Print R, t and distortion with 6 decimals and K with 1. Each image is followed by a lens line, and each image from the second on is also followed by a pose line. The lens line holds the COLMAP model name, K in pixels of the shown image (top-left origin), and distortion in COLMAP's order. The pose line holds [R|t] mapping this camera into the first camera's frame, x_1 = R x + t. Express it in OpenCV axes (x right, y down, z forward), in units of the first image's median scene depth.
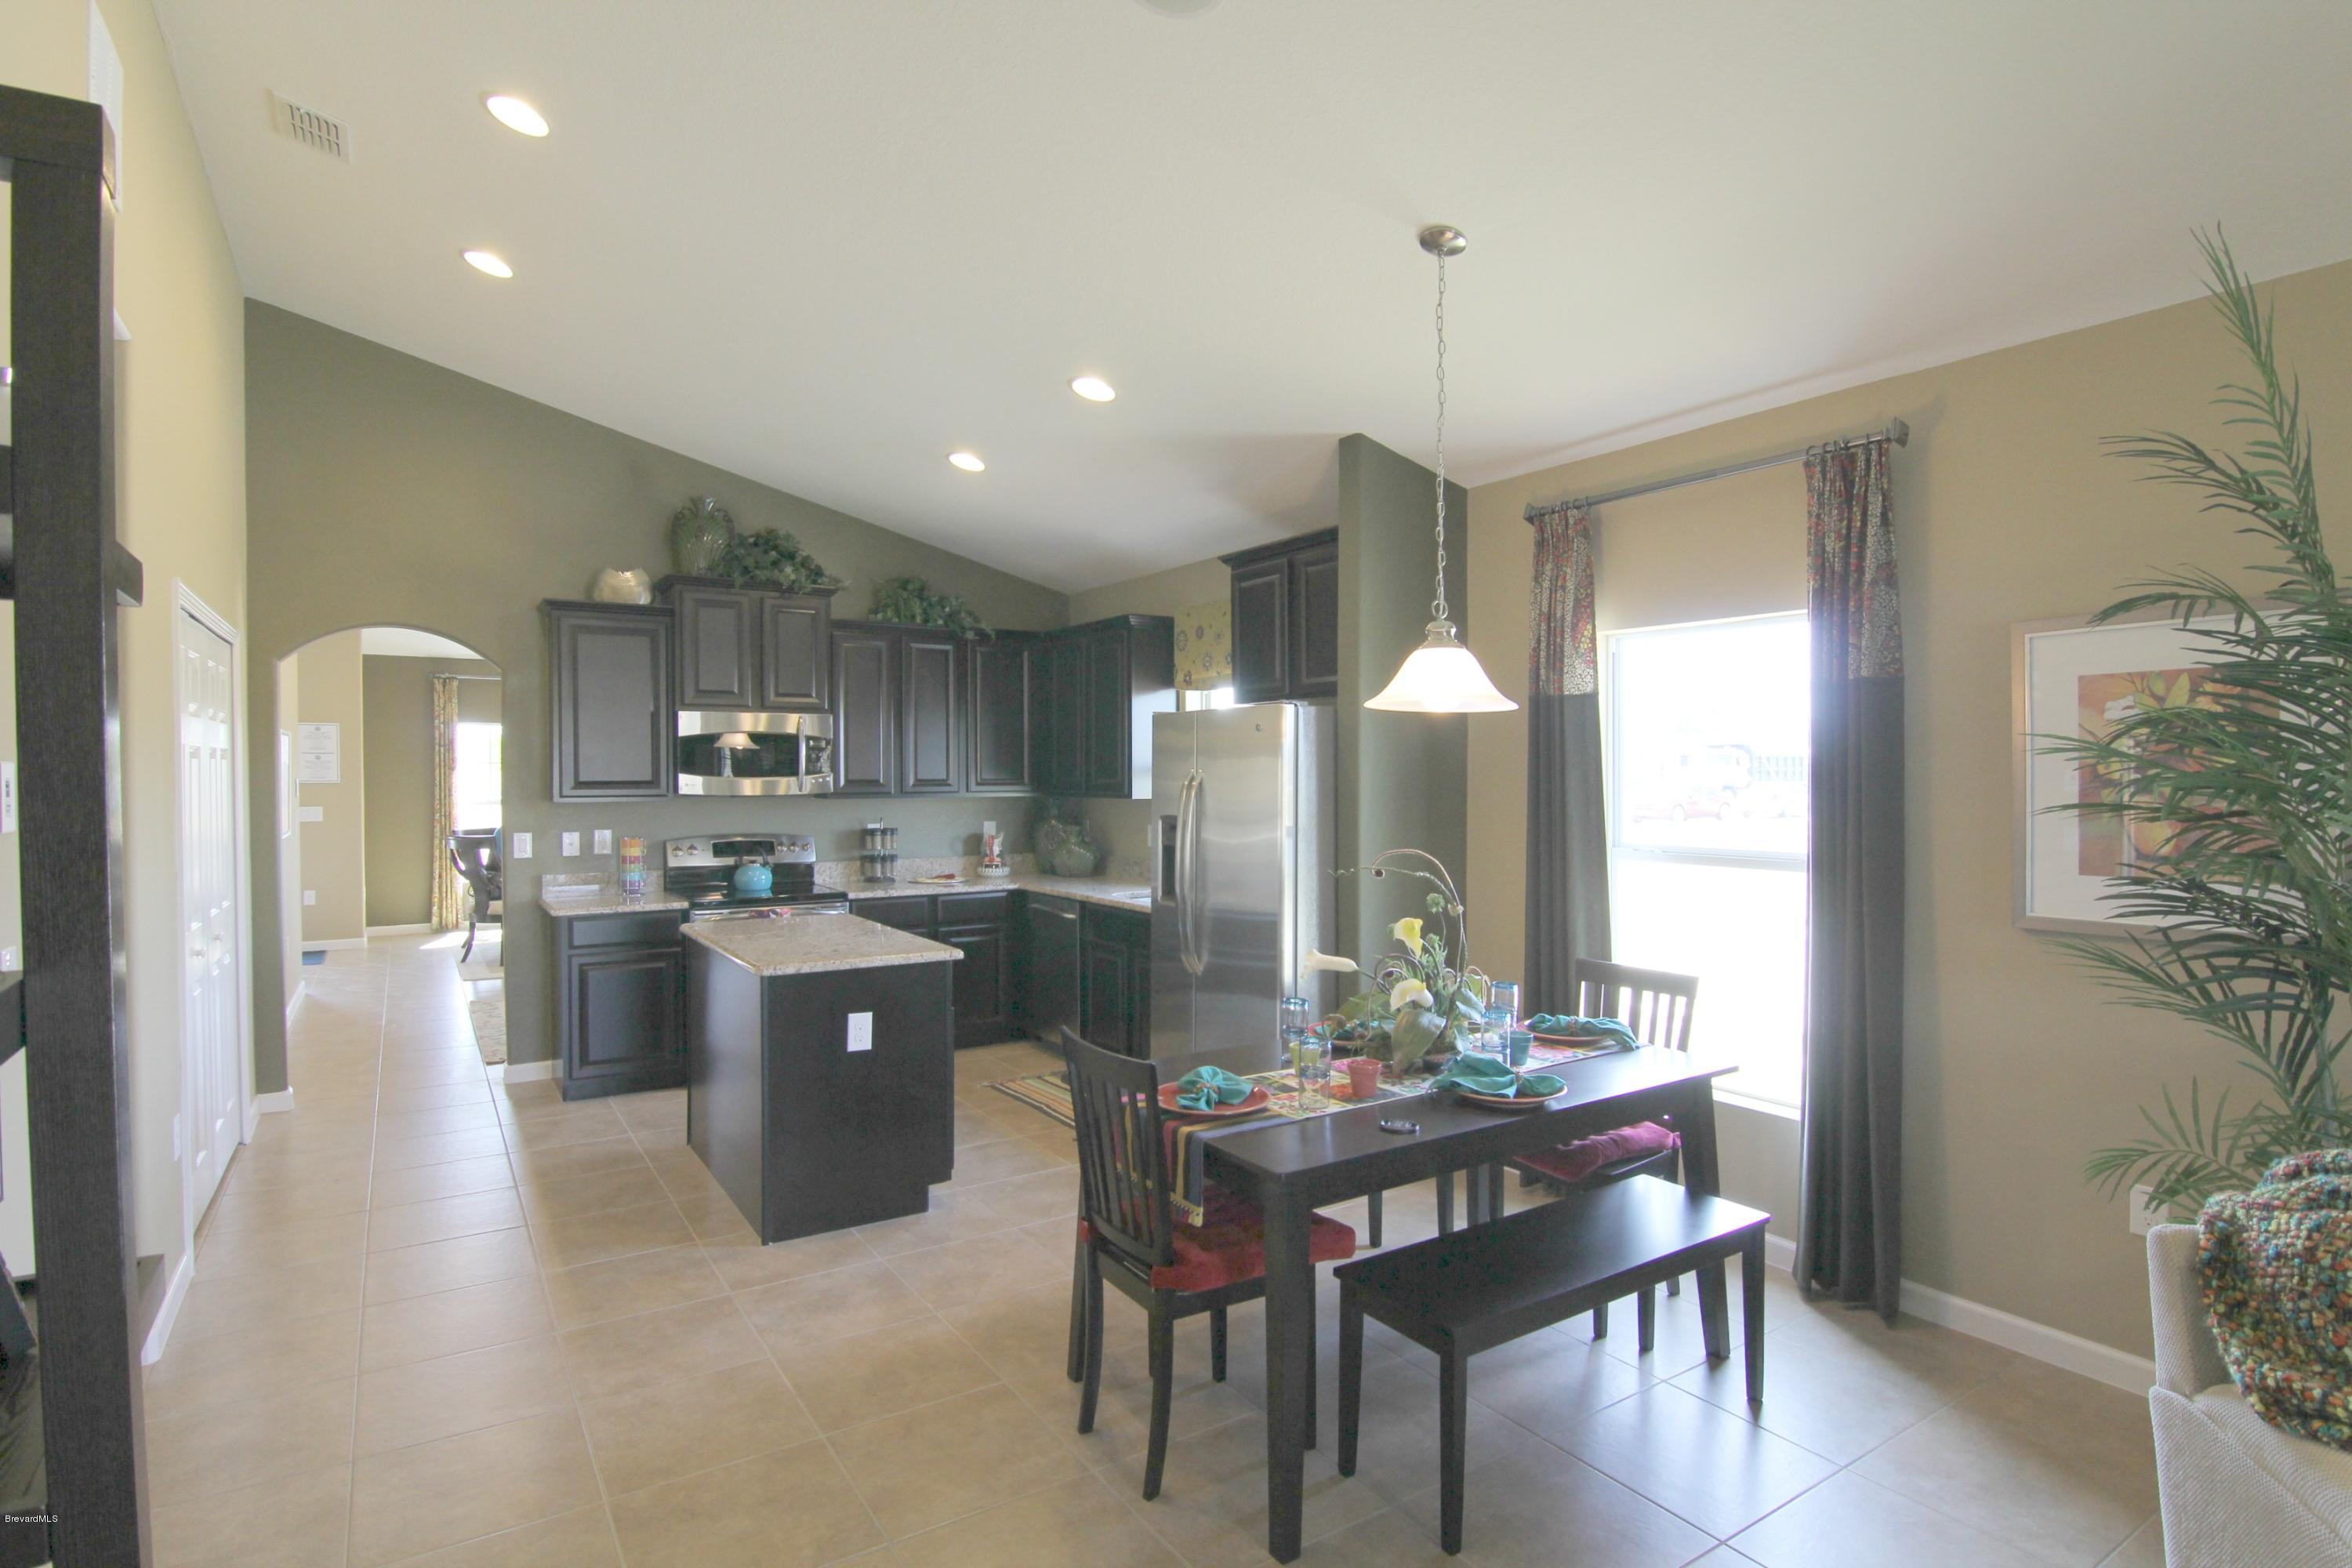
lens RADIAL K [[1197.5, 0, 1187.1], [0, 1197.5, 785.7], [0, 0, 1]] dist [-0.002361, -0.014518]
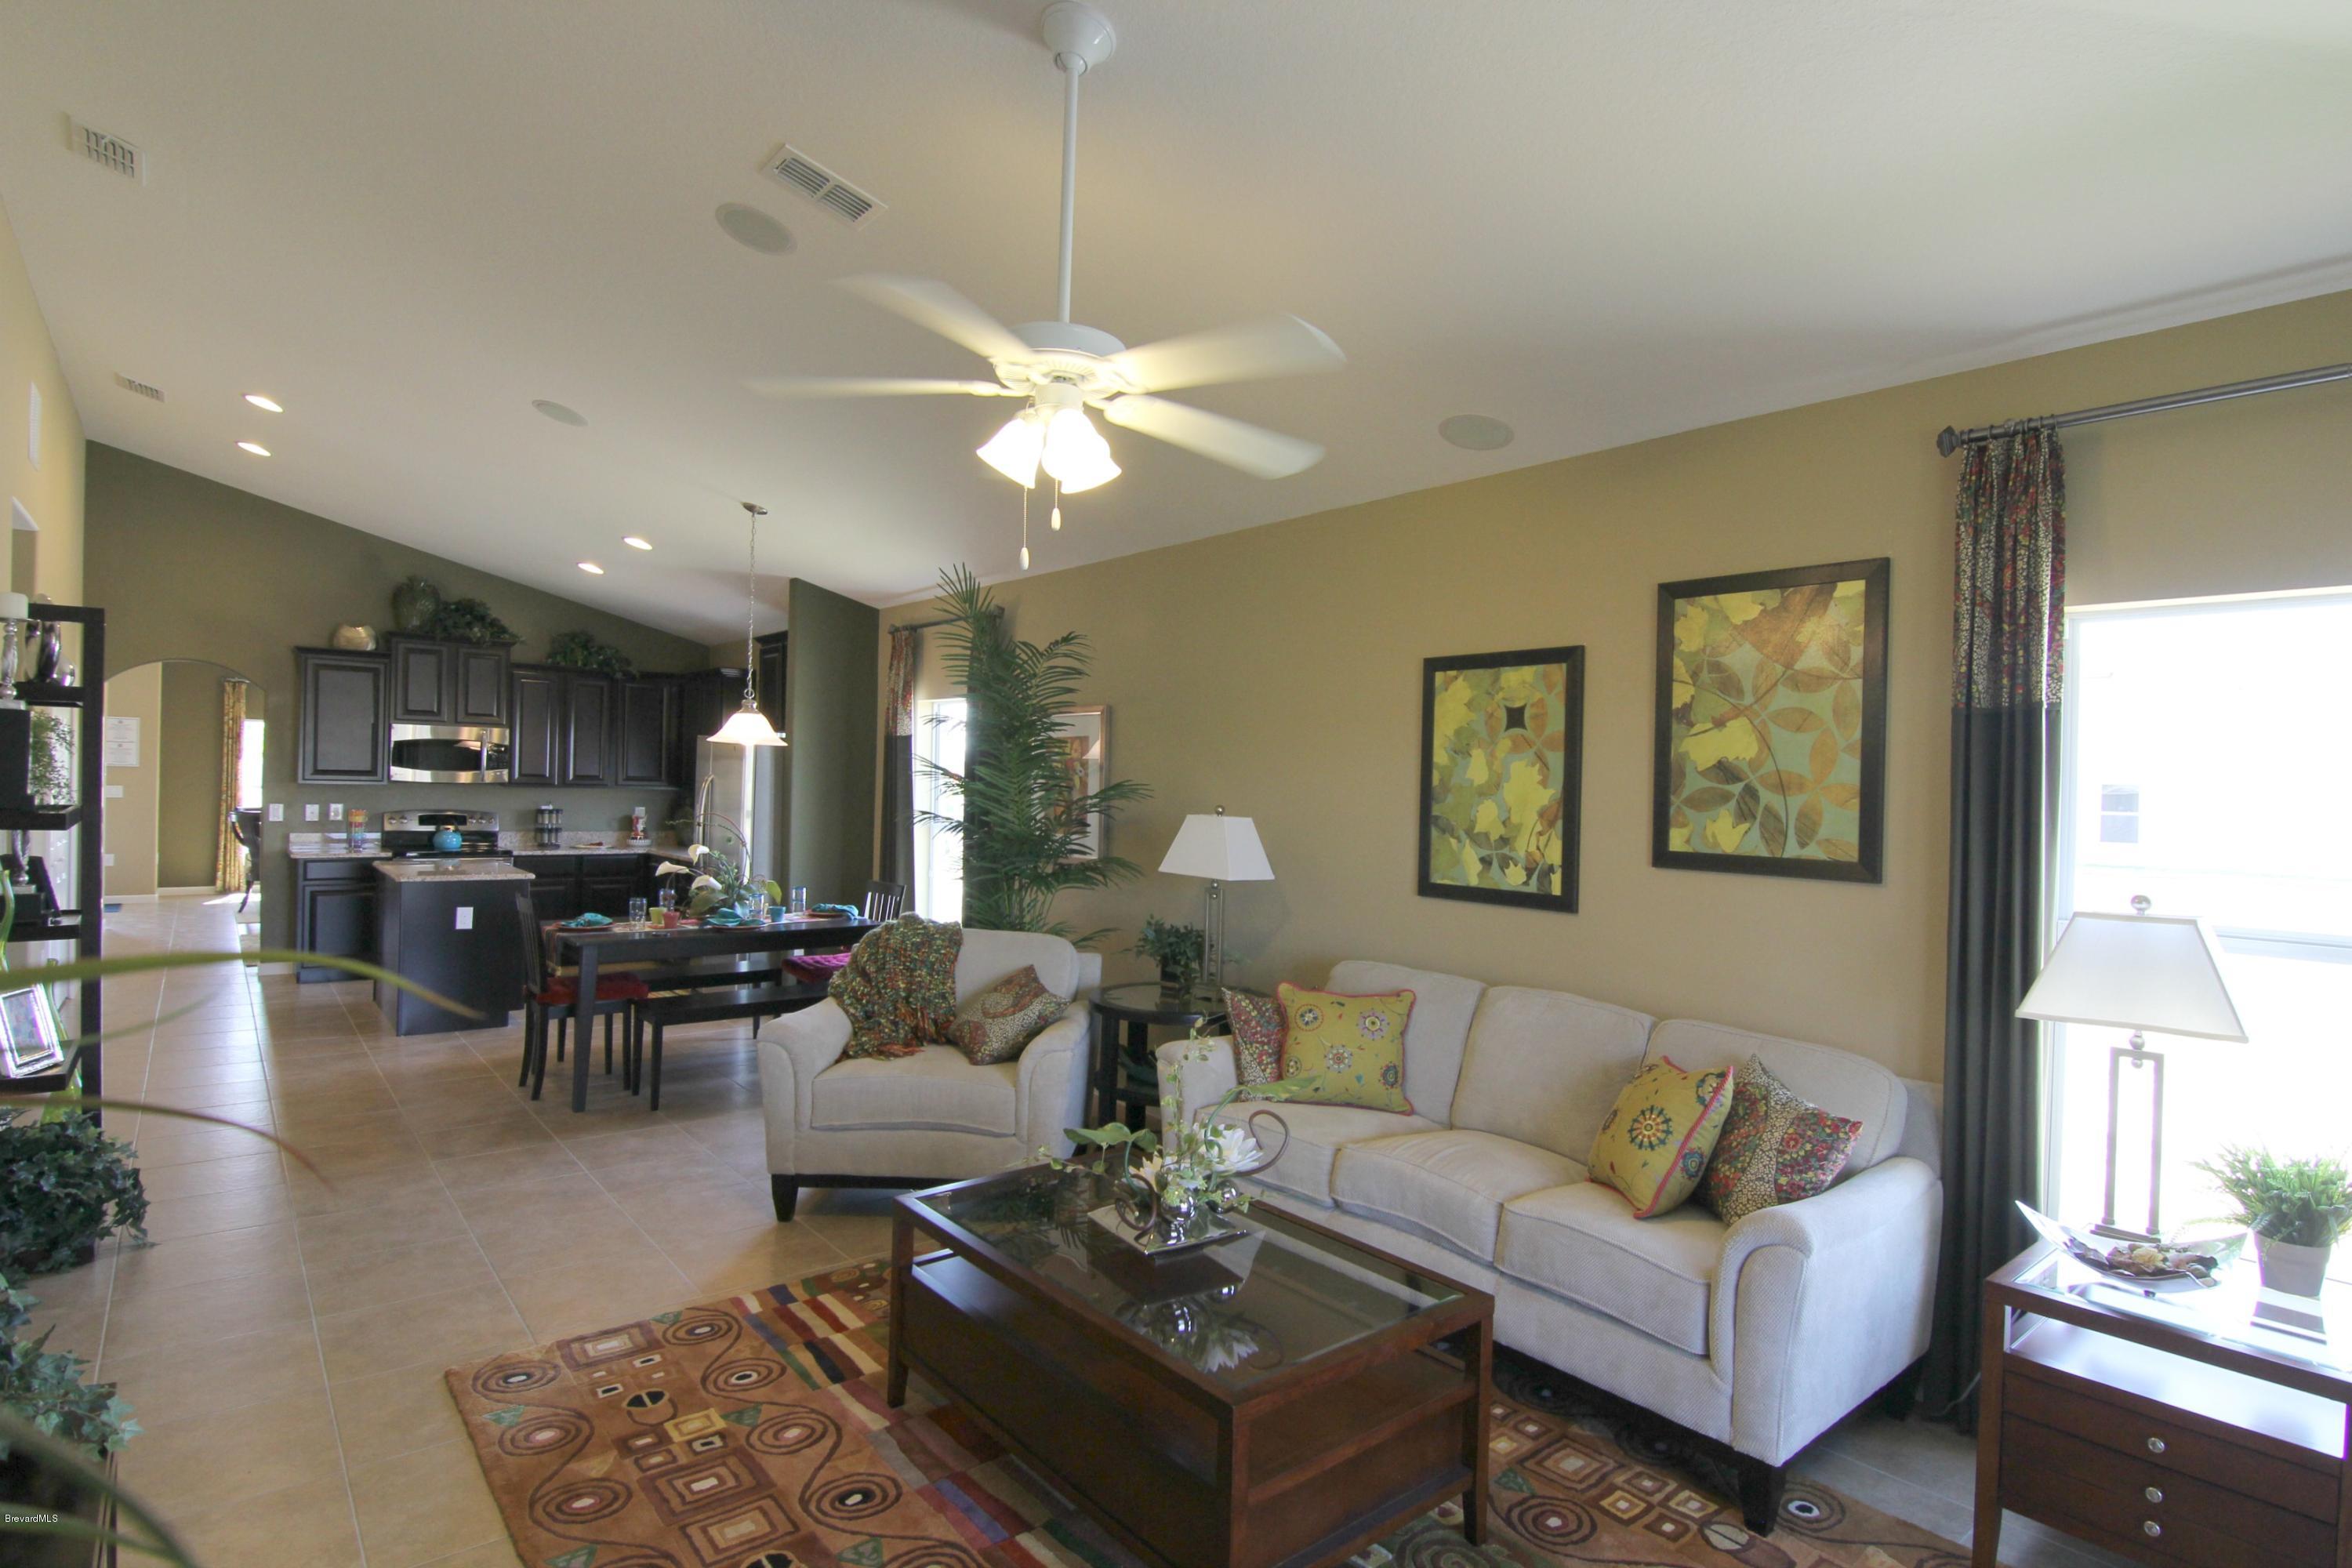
lens RADIAL K [[1197.5, 0, 1187.1], [0, 1197.5, 785.7], [0, 0, 1]] dist [-0.002361, -0.014518]
pose [[0.993473, 0.026445, 0.110957, 0.370477], [-0.025507, 0.999626, -0.009864, 0.003069], [-0.111176, 0.006969, 0.993776, -0.543035]]
